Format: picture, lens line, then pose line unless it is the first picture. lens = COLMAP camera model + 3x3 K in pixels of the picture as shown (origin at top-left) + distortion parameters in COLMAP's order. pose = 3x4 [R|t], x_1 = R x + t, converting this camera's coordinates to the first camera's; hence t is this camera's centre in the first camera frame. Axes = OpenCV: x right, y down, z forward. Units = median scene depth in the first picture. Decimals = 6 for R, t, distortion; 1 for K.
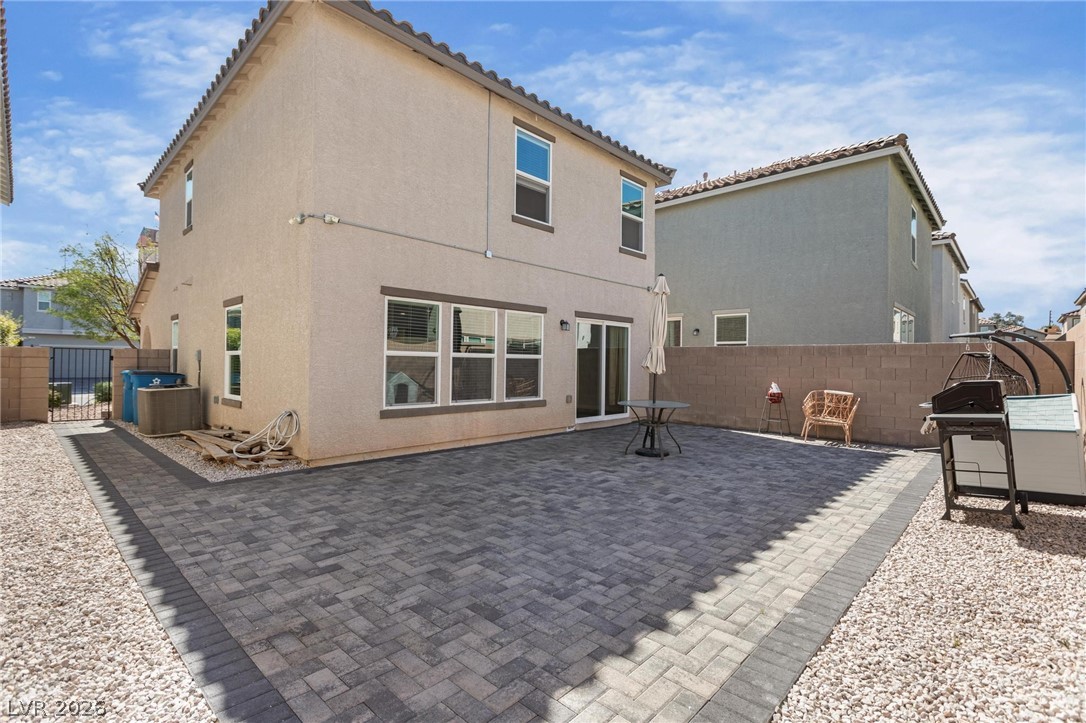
lens RADIAL K [[496.6, 0, 540.4], [0, 496.6, 359.4], [0, 0, 1]] dist [-0.003122, -0.000112]
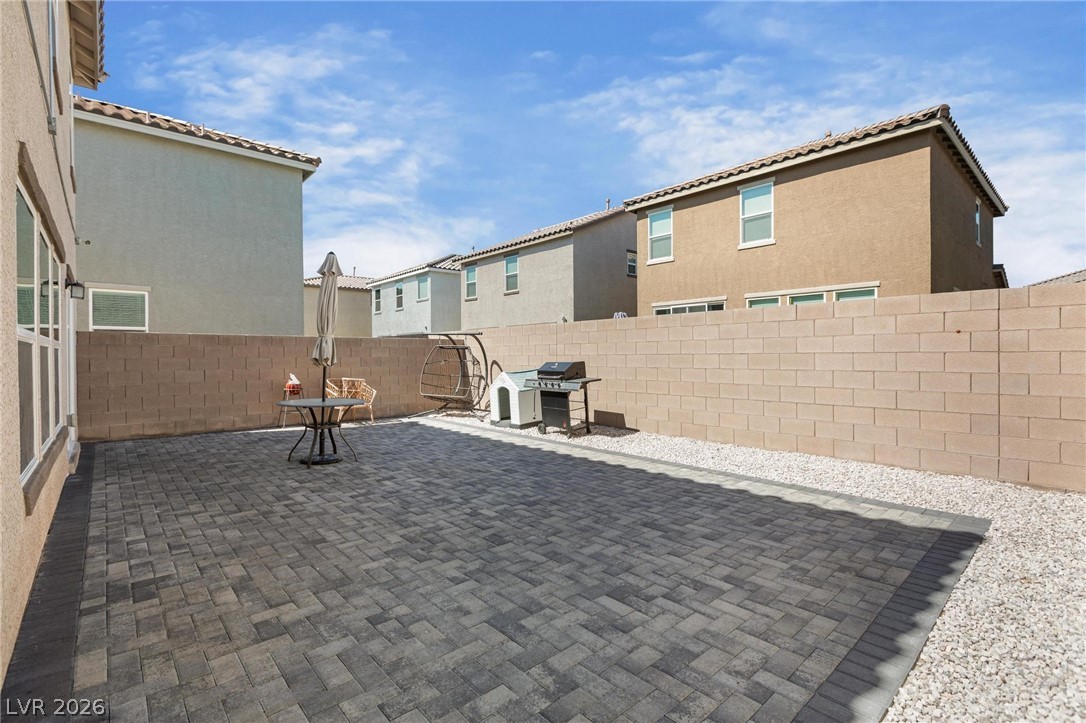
lens RADIAL K [[496.6, 0, 540.4], [0, 496.6, 359.4], [0, 0, 1]] dist [-0.003122, -0.000112]
pose [[0.083788, -0.017573, 0.996329, -1.114093], [-0.000904, 0.999843, 0.017711, 0.001001], [-0.996483, -0.002384, 0.083759, 1.054291]]
